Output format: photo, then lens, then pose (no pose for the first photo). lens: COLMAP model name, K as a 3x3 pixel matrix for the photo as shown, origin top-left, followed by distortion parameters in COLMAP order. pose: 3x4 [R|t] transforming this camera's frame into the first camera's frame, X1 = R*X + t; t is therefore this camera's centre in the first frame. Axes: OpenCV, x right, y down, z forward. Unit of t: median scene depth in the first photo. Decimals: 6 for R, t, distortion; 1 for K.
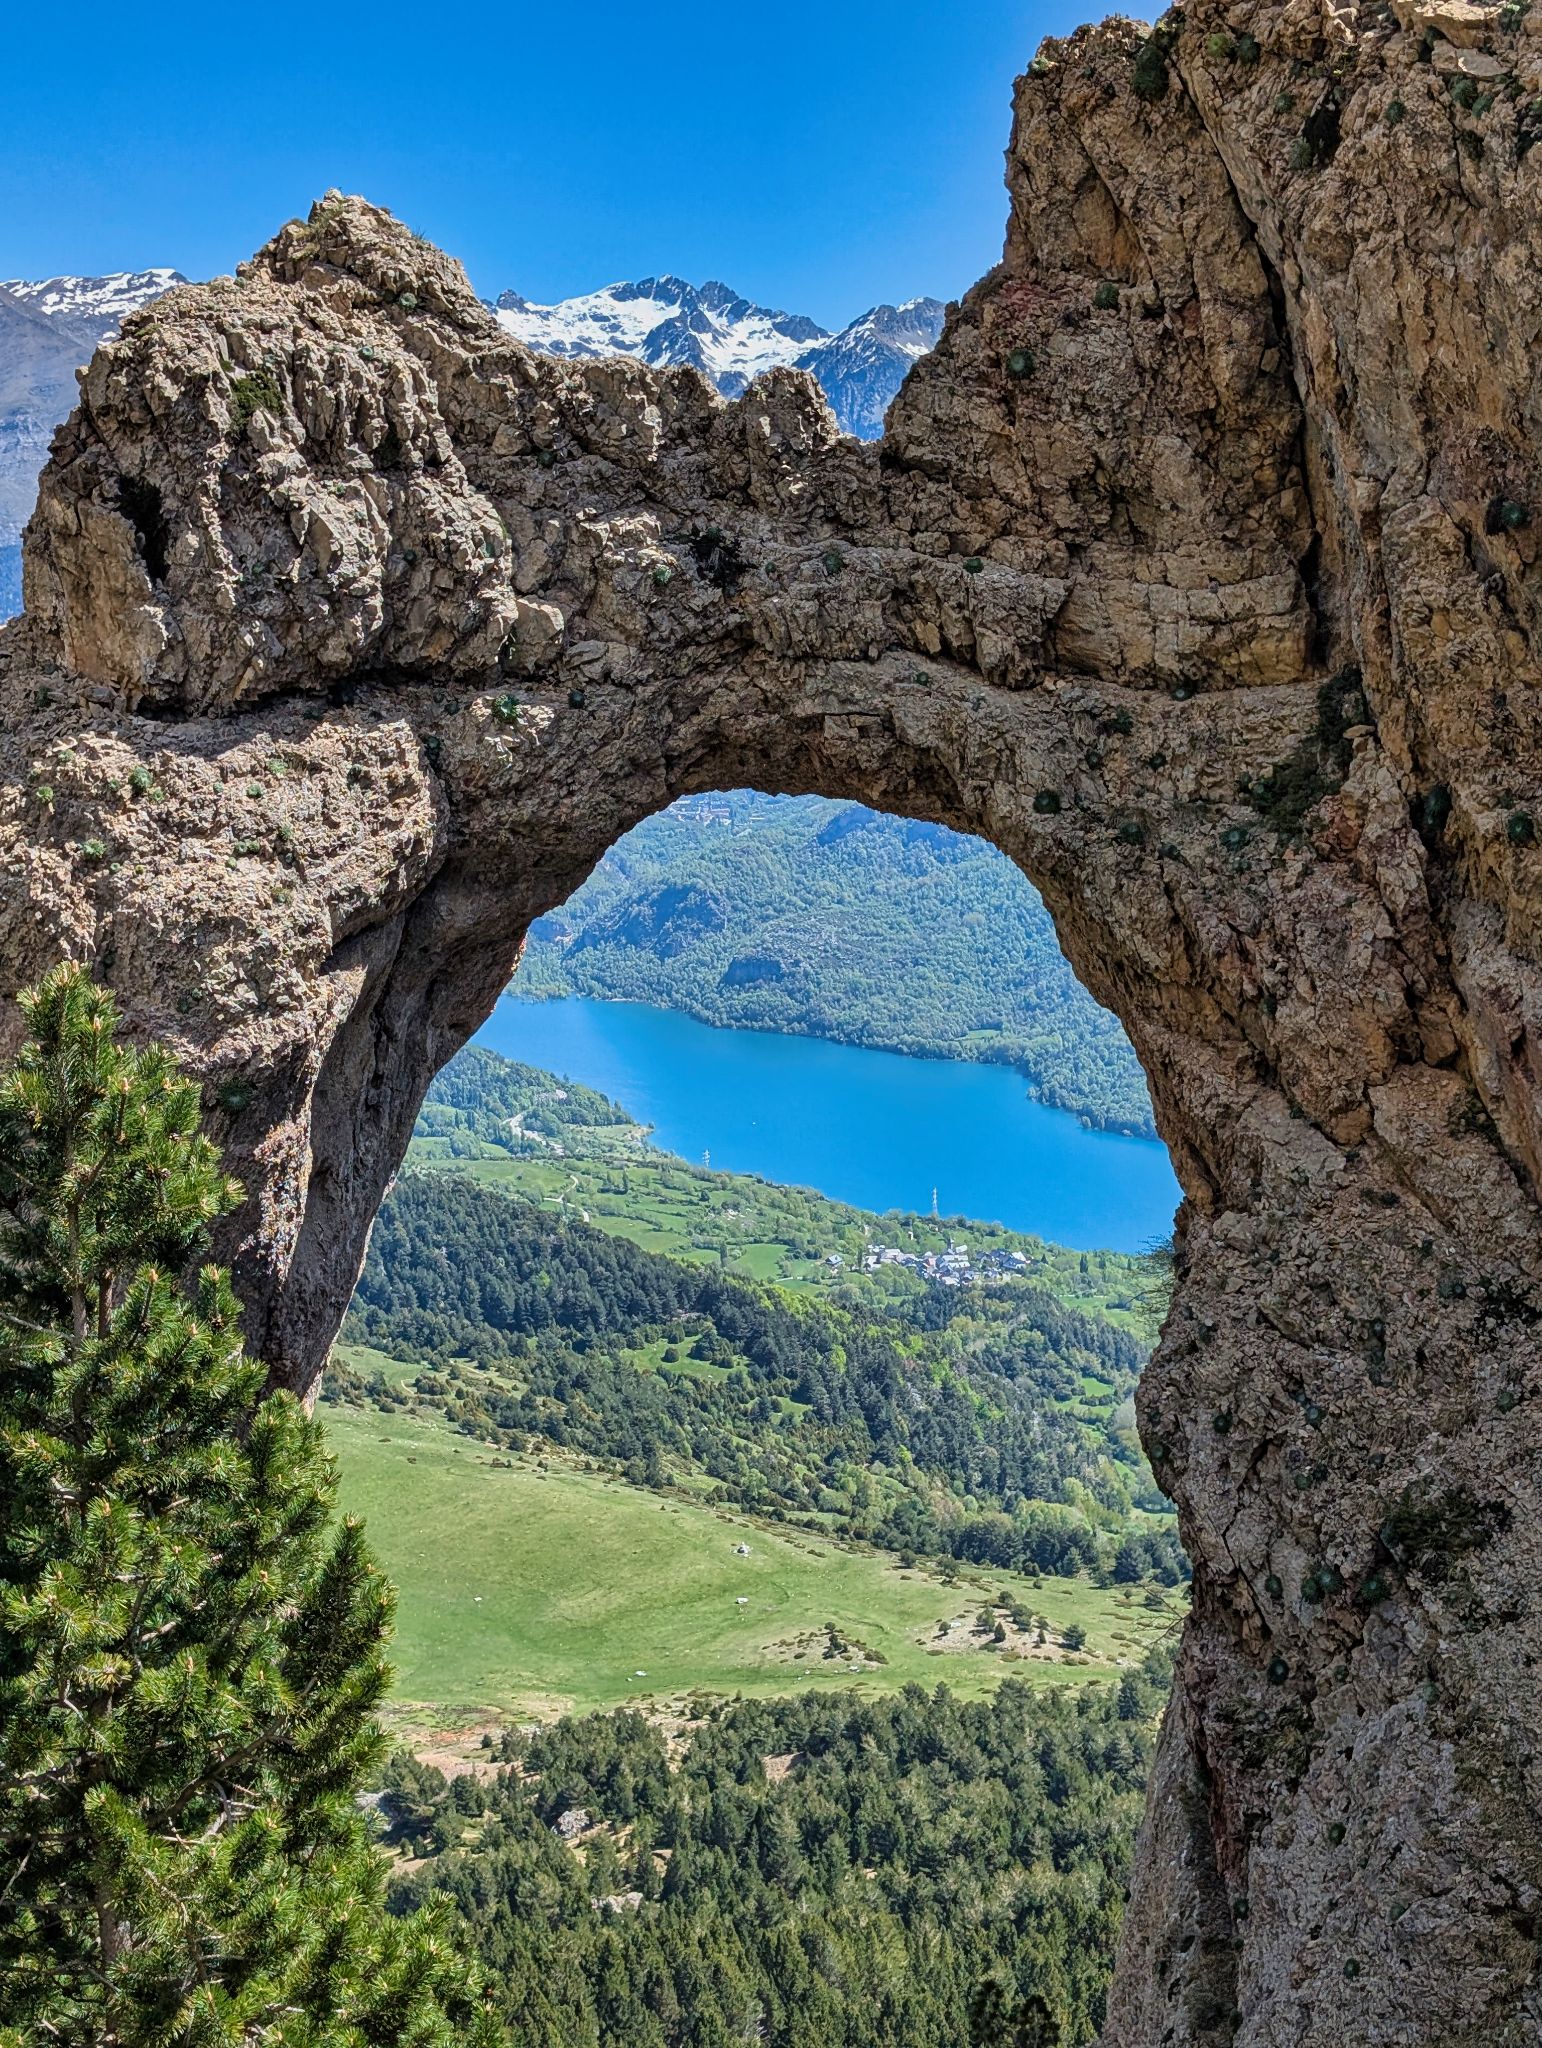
lens RADIAL K [[3191.9, 0, 720.7], [0, 3191.9, 1097.7], [0, 0, 1]] dist [0.254974, -1.187389]
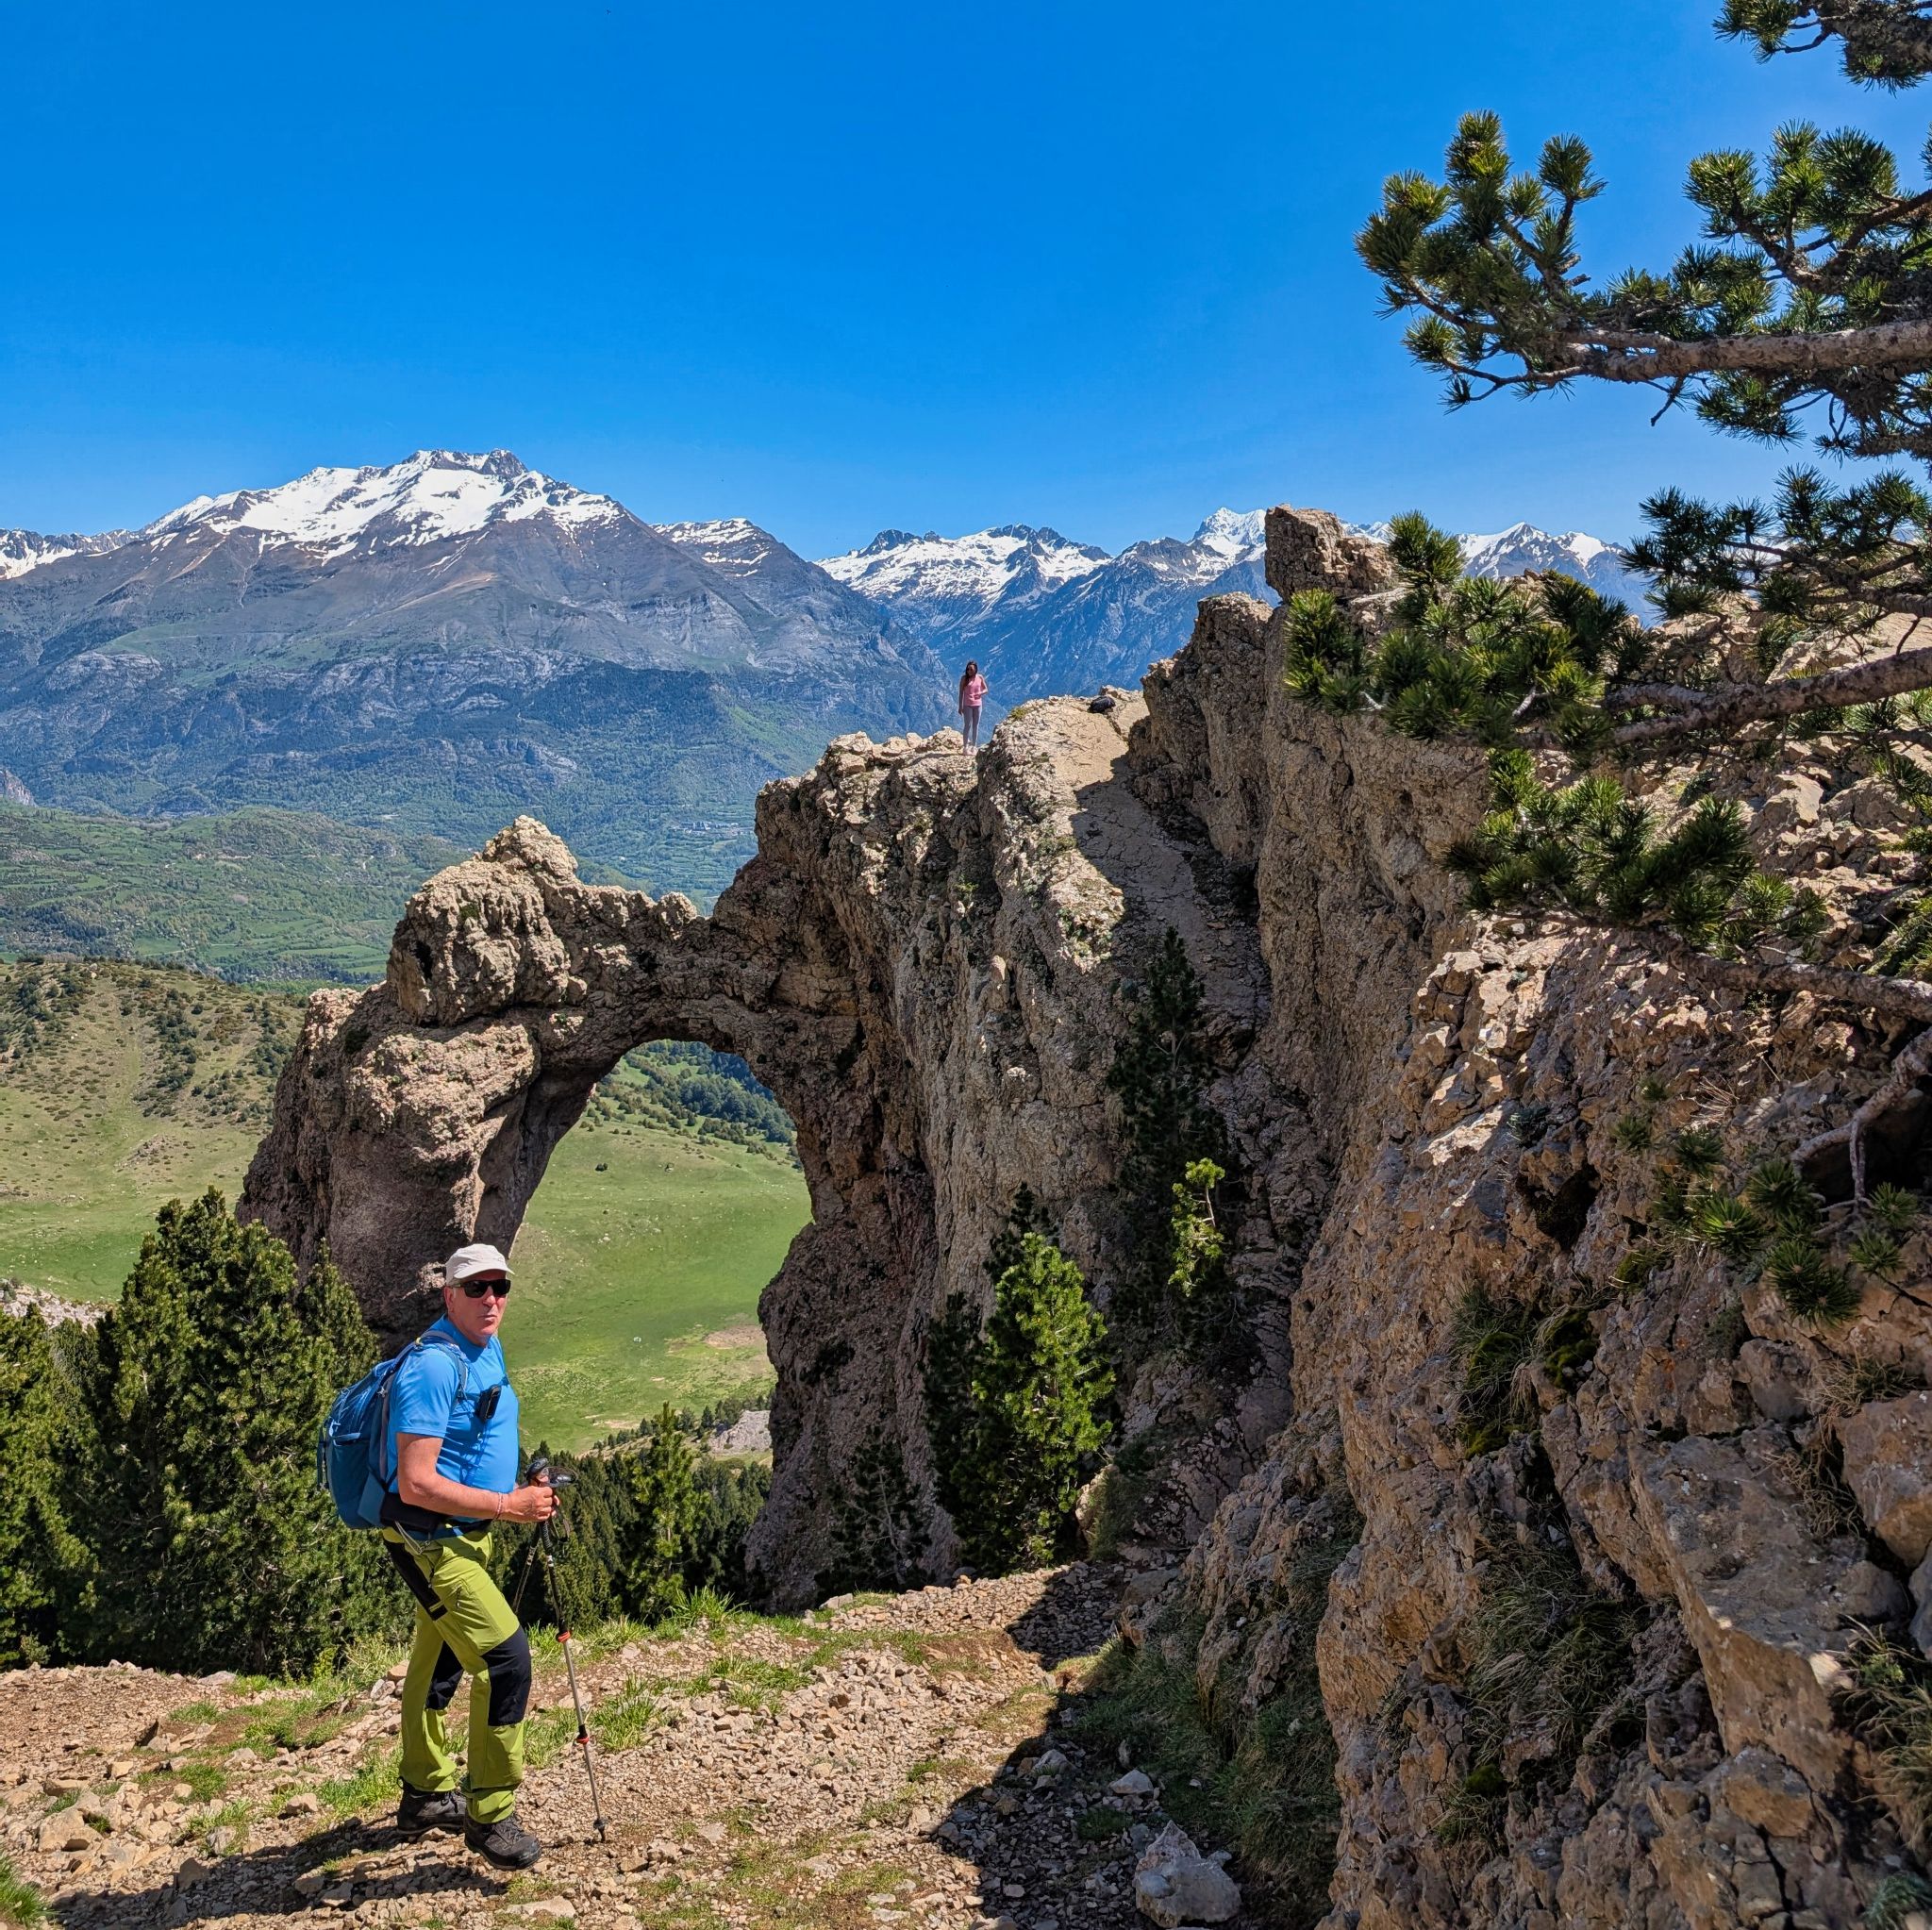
lens RADIAL K [[1893.2, 0, 943.0], [0, 1893.2, 738.9], [0, 0, 1]] dist [0.027443, -0.033902]
pose [[0.997754, 0.019042, -0.064226, 0.355945], [-0.027054, 0.991623, -0.126297, -0.165488], [0.061283, 0.127751, 0.989911, -0.595247]]
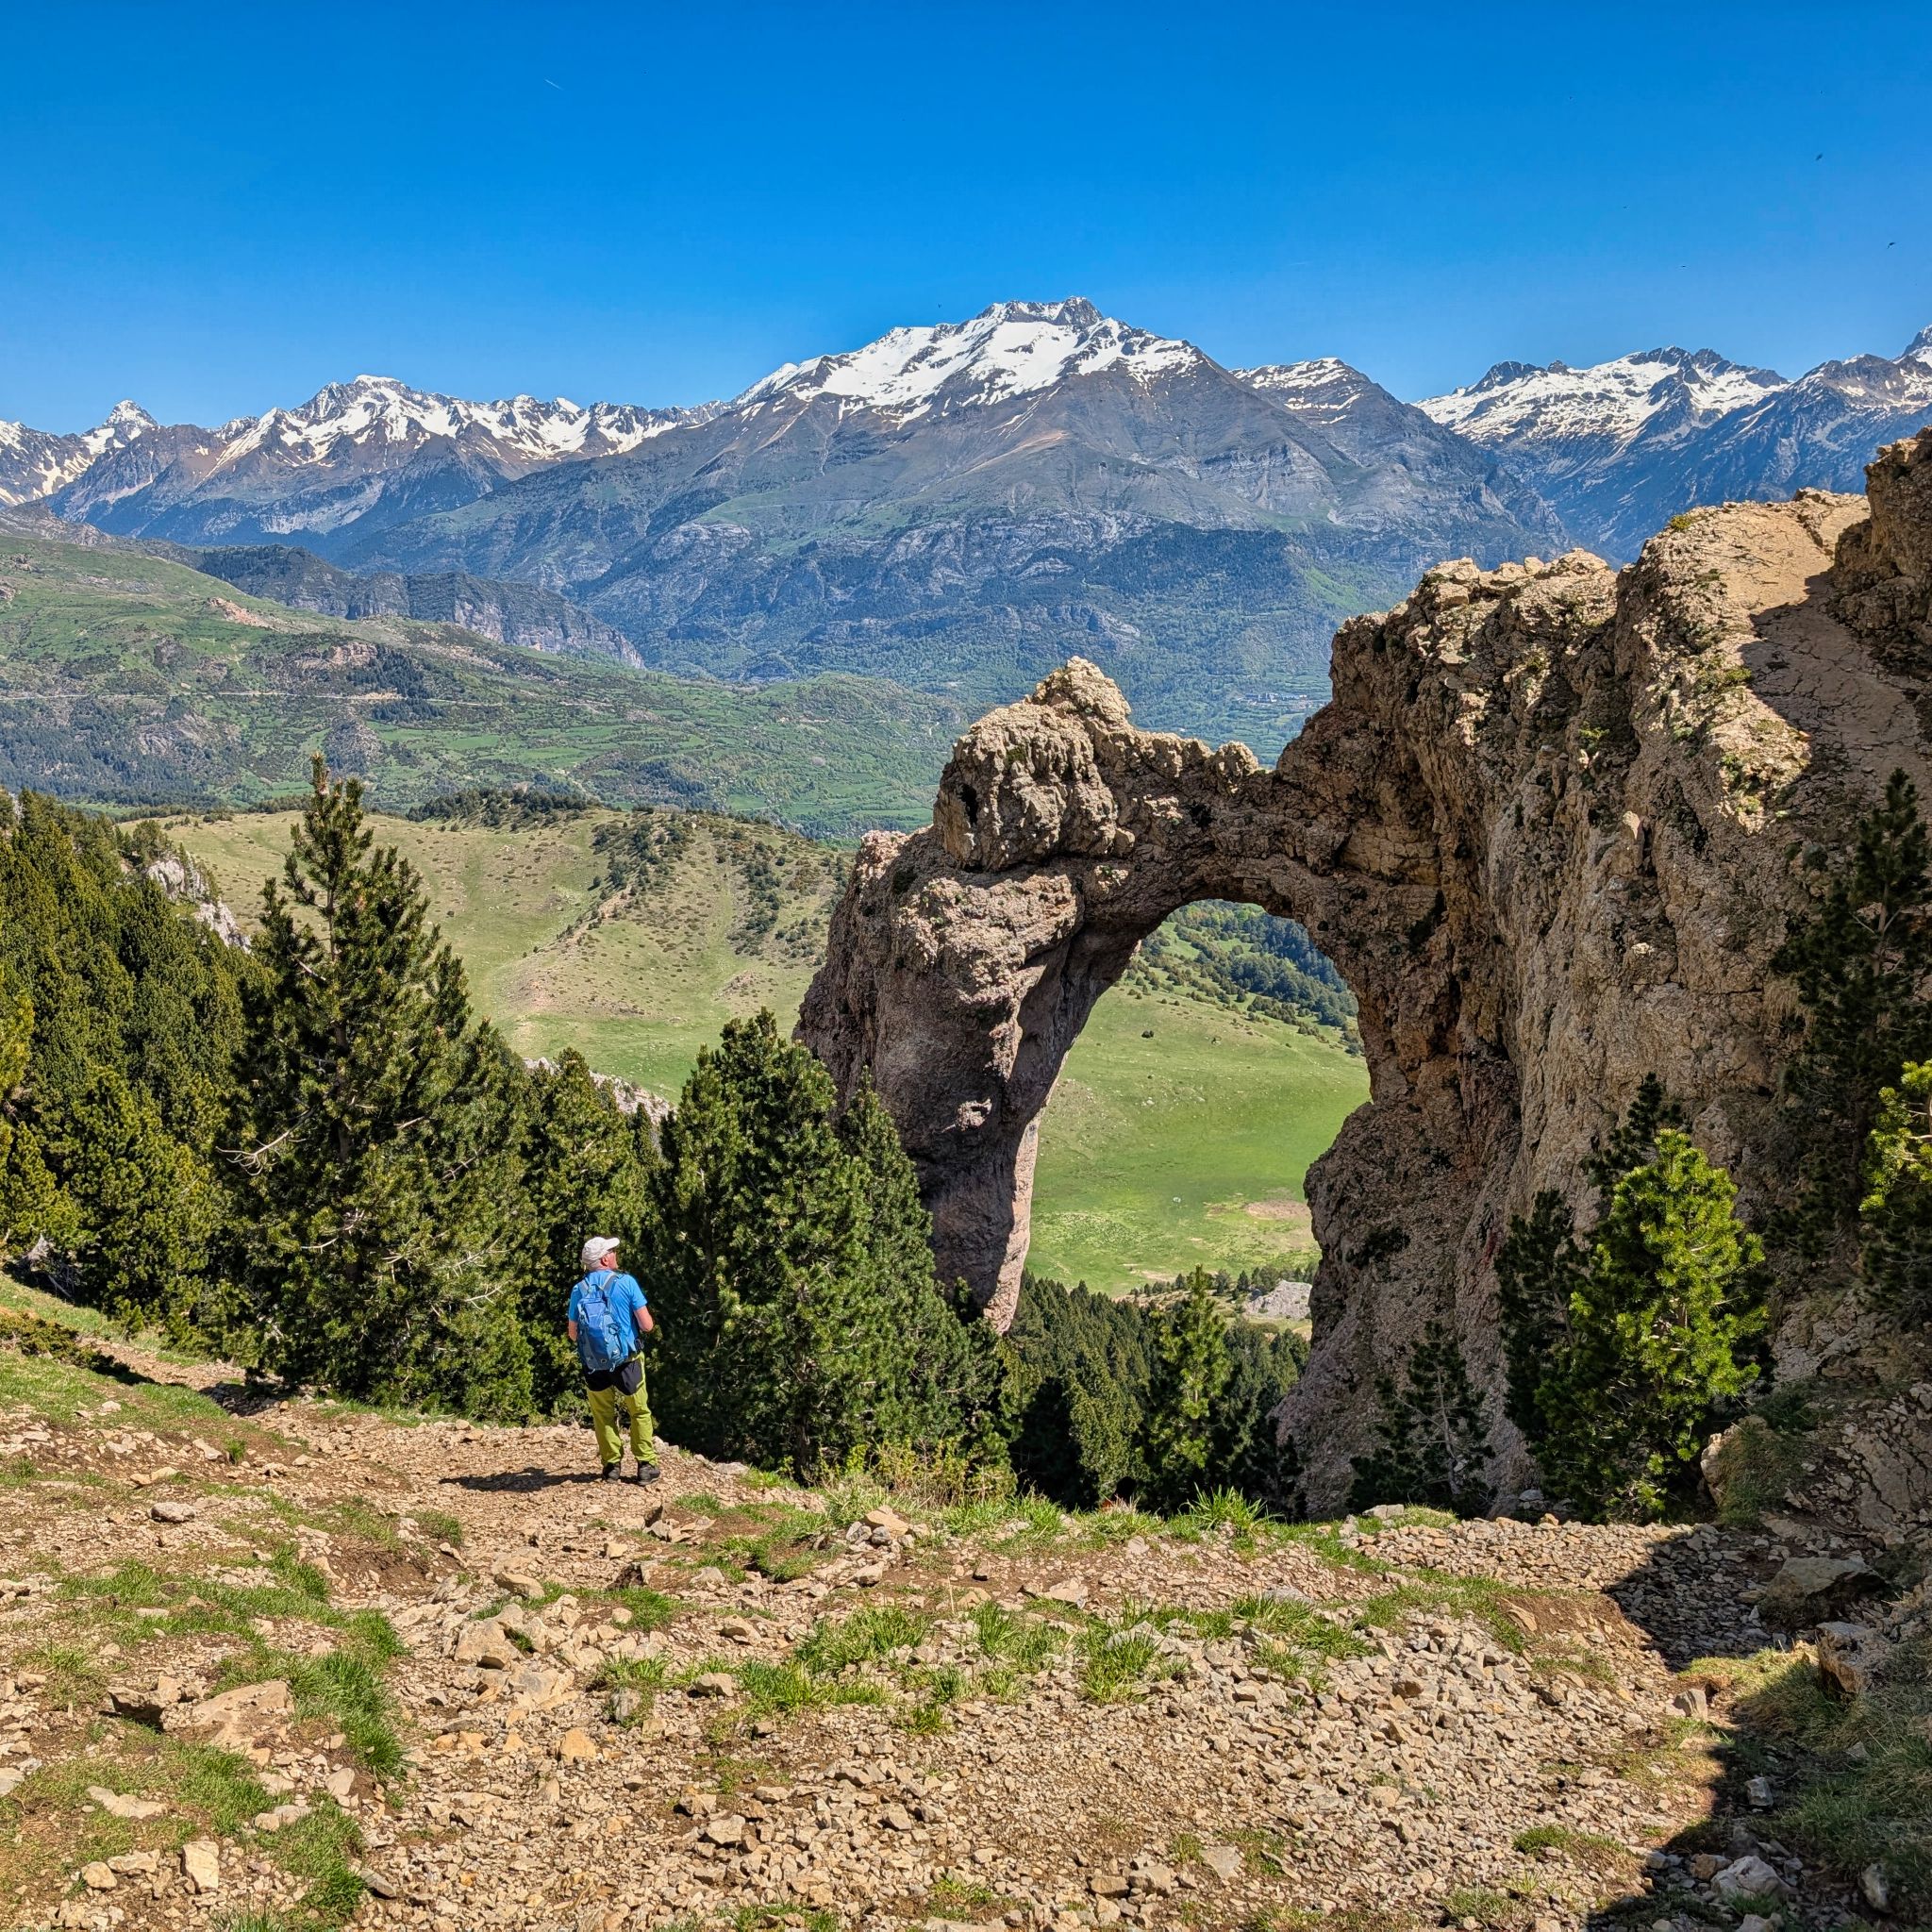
lens RADIAL K [[1873.9, 0, 740.6], [0, 1873.9, 989.9], [0, 0, 1]] dist [0.122658, -0.209638]
pose [[0.895722, 0.106185, -0.431748, 0.340700], [-0.072934, 0.993000, 0.092909, -0.148619], [0.438591, -0.051731, 0.897196, -0.509012]]
